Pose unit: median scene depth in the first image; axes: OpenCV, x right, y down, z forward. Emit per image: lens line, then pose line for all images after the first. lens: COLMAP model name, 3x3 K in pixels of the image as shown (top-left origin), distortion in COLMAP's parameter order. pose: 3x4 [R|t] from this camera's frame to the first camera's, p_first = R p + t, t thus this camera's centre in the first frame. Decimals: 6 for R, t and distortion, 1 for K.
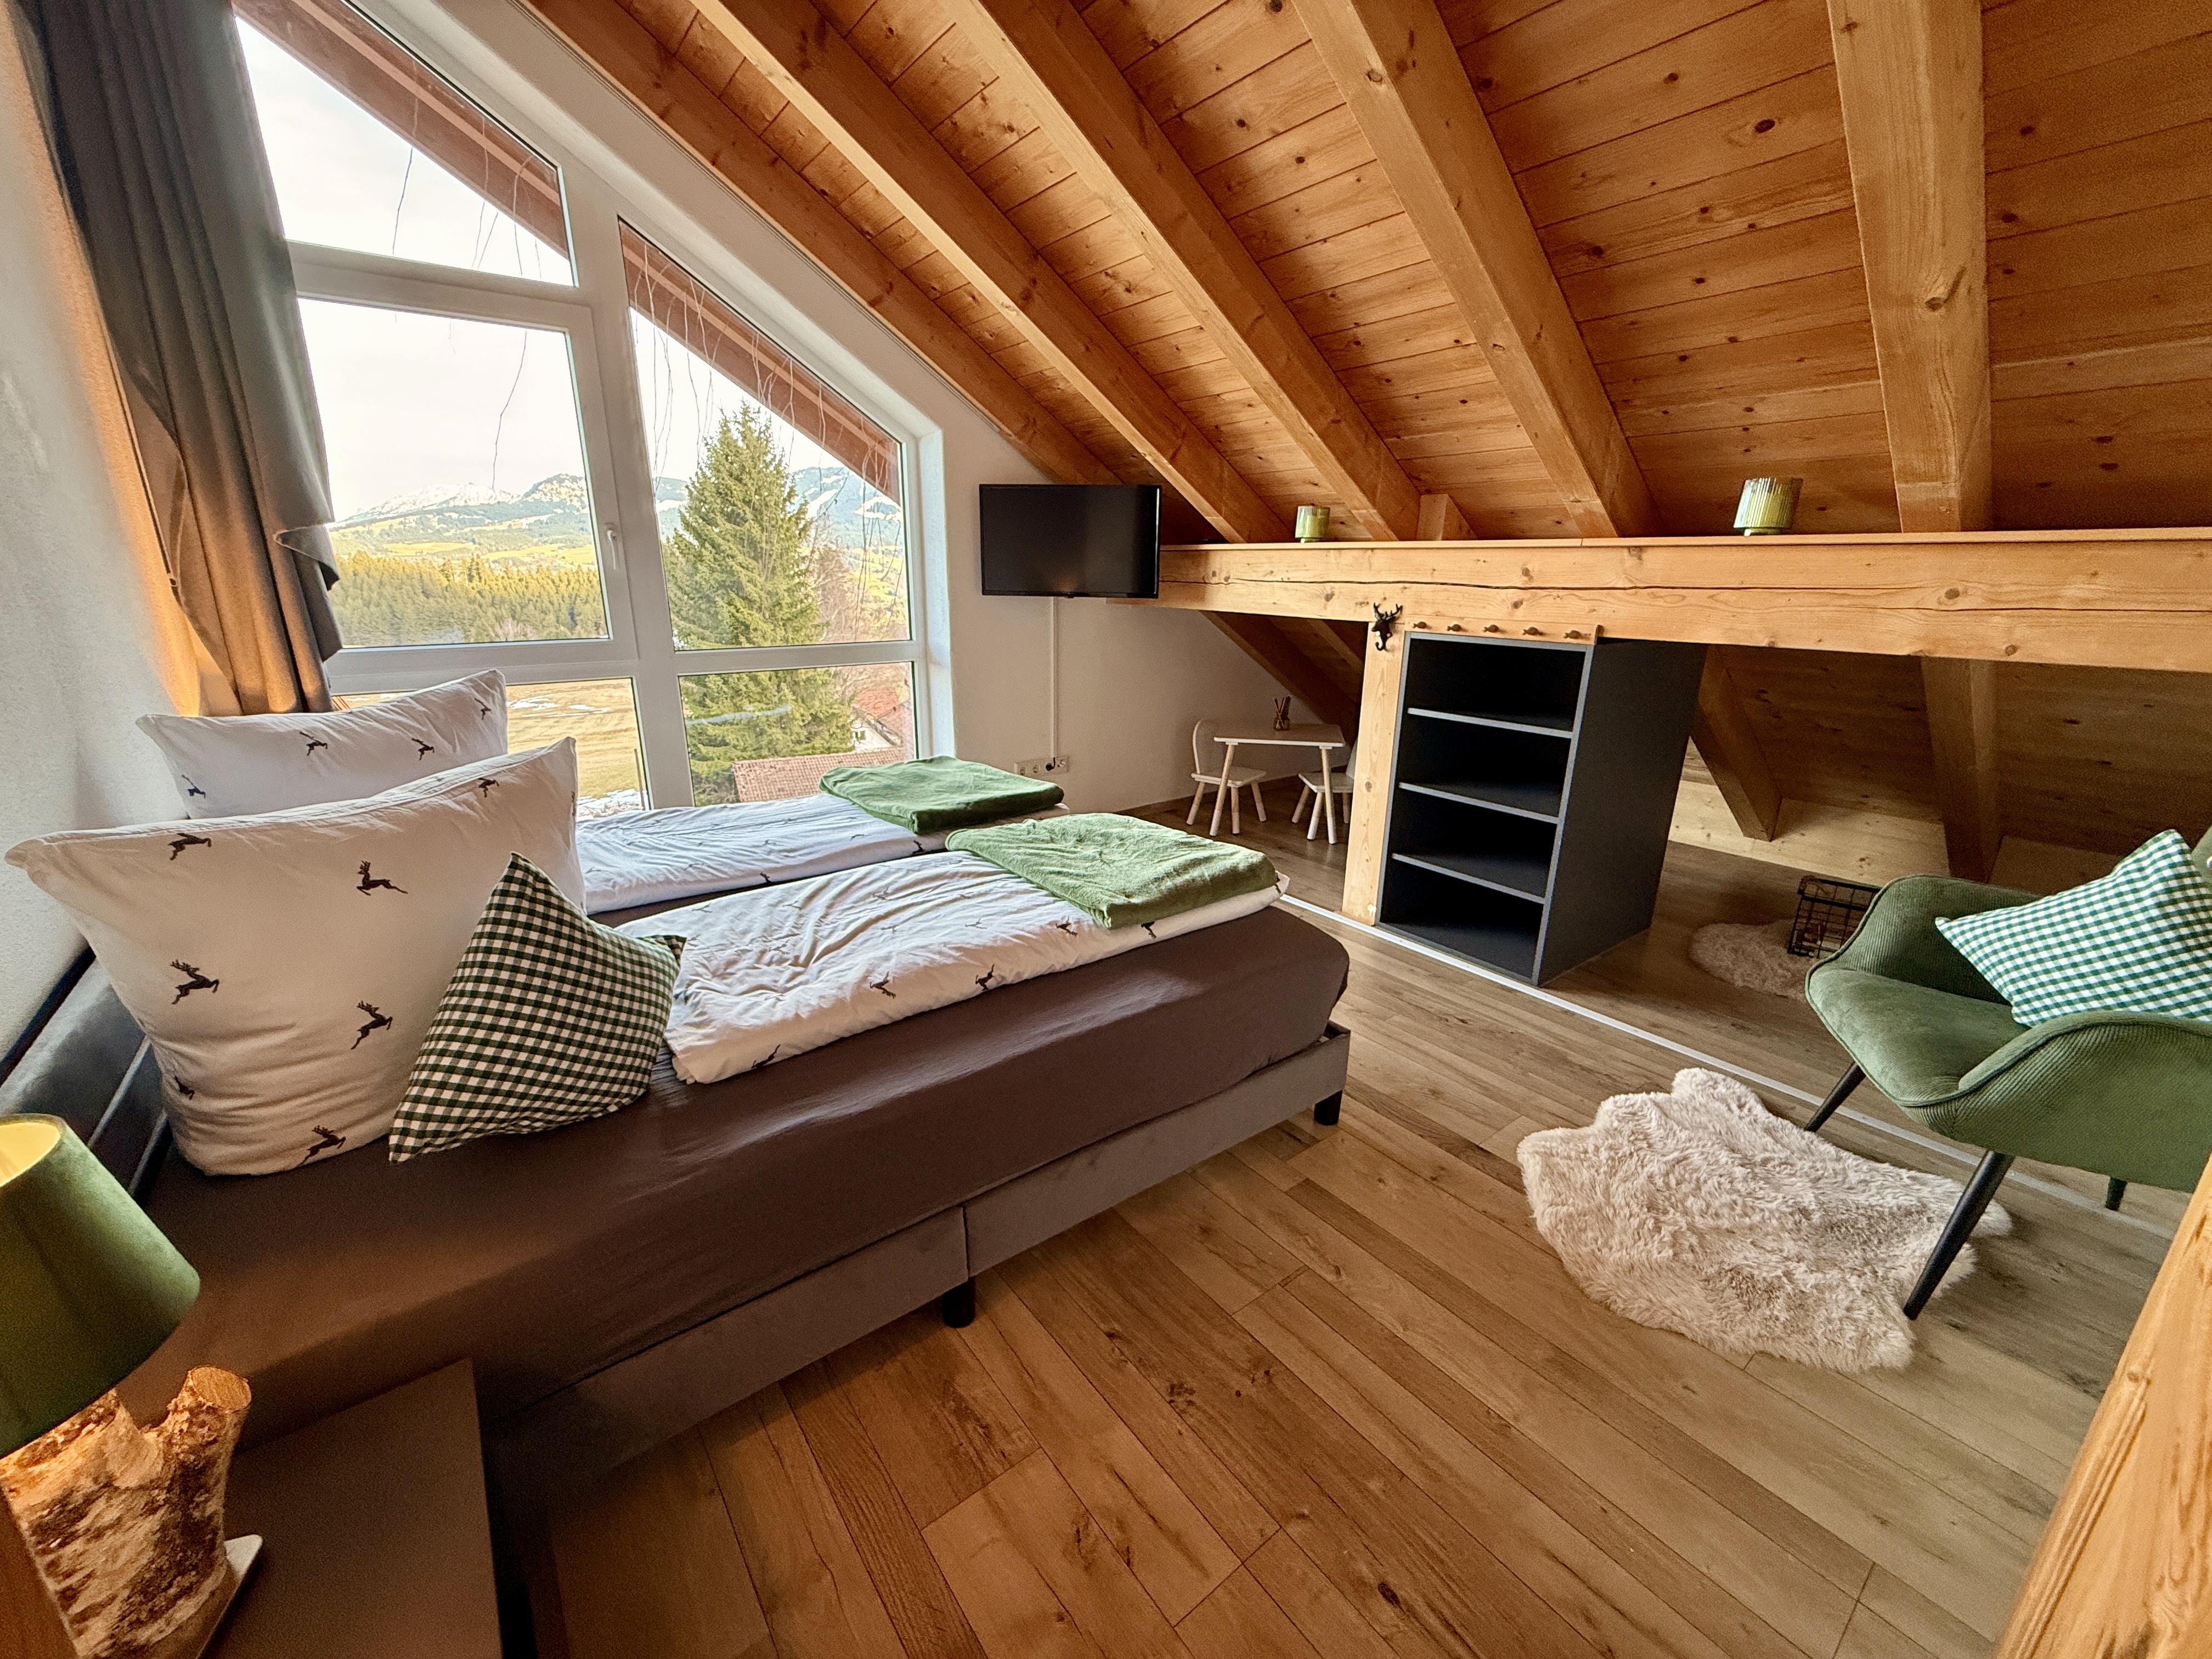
lens RADIAL K [[880.8, 0, 1094.8], [0, 880.8, 828.4], [0, 0, 1]] dist [-0.001270, -0.000185]
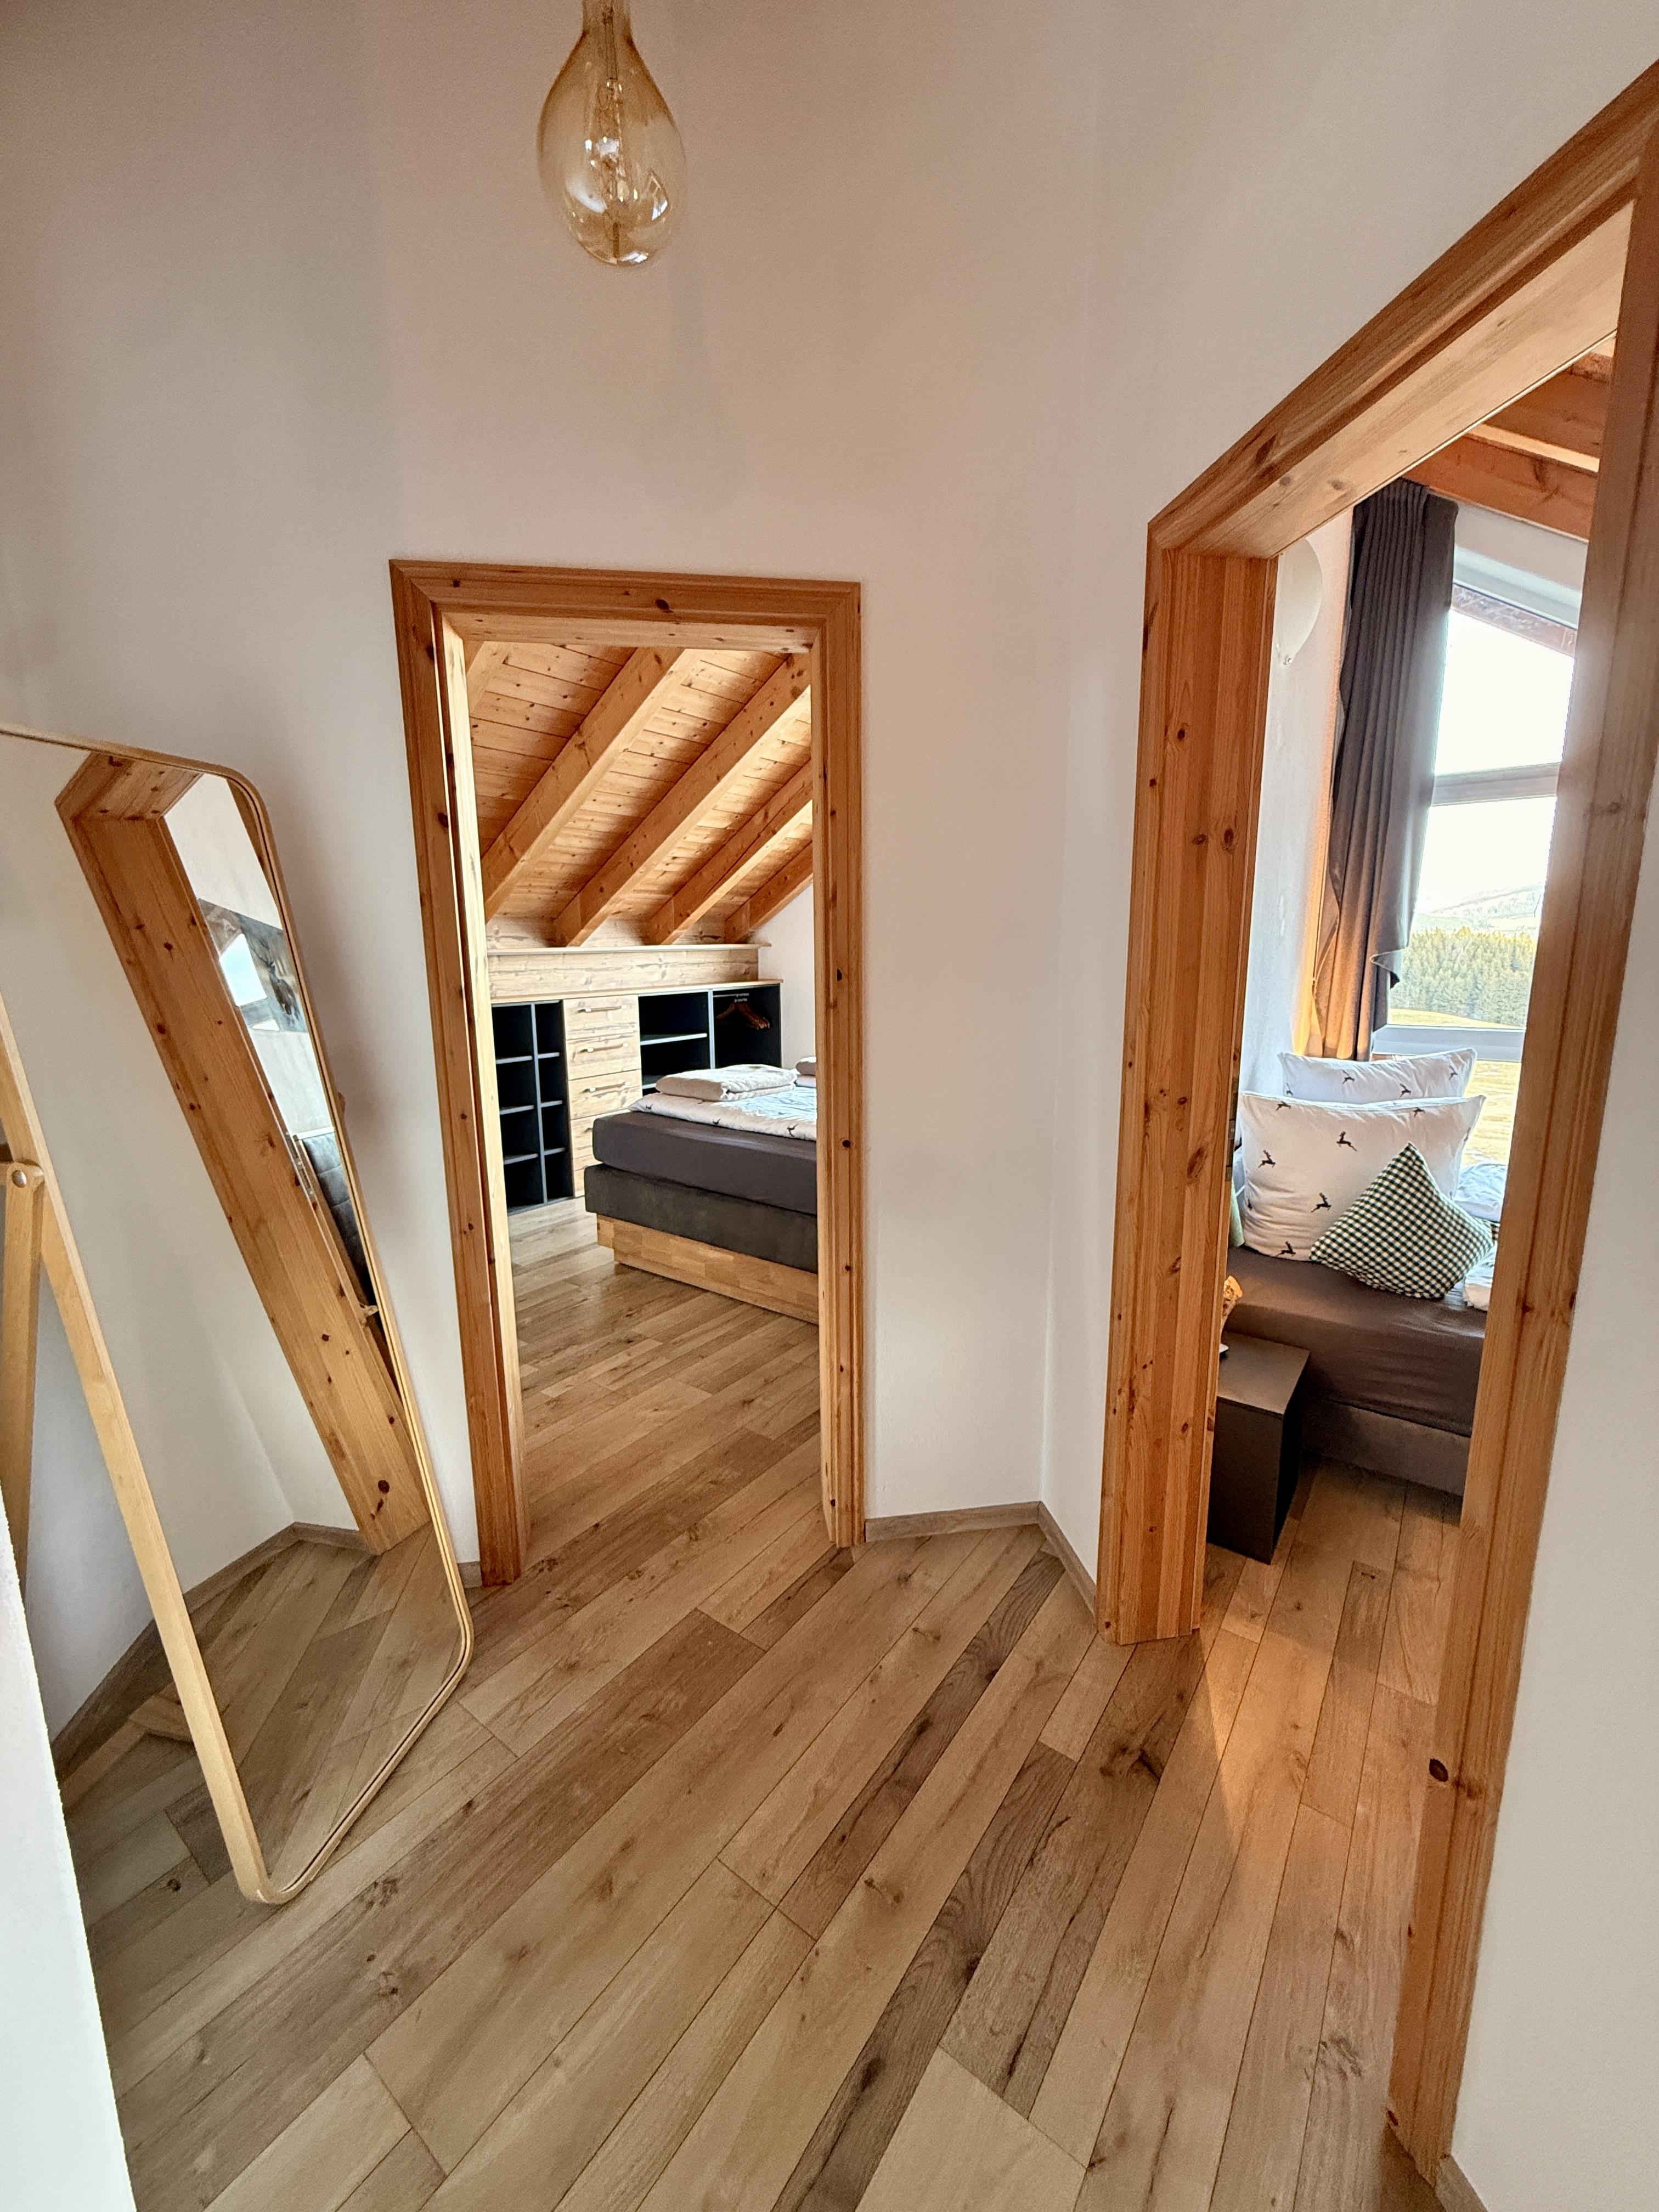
lens RADIAL K [[888.4, 0, 841.2], [0, 888.4, 1096.2], [0, 0, 1]] dist [-0.001093, -0.000210]
pose [[0.290086, 0.160346, -0.943472, 0.476966], [-0.268485, 0.959907, 0.080590, 0.065150], [0.918567, 0.229930, 0.321506, -0.472591]]
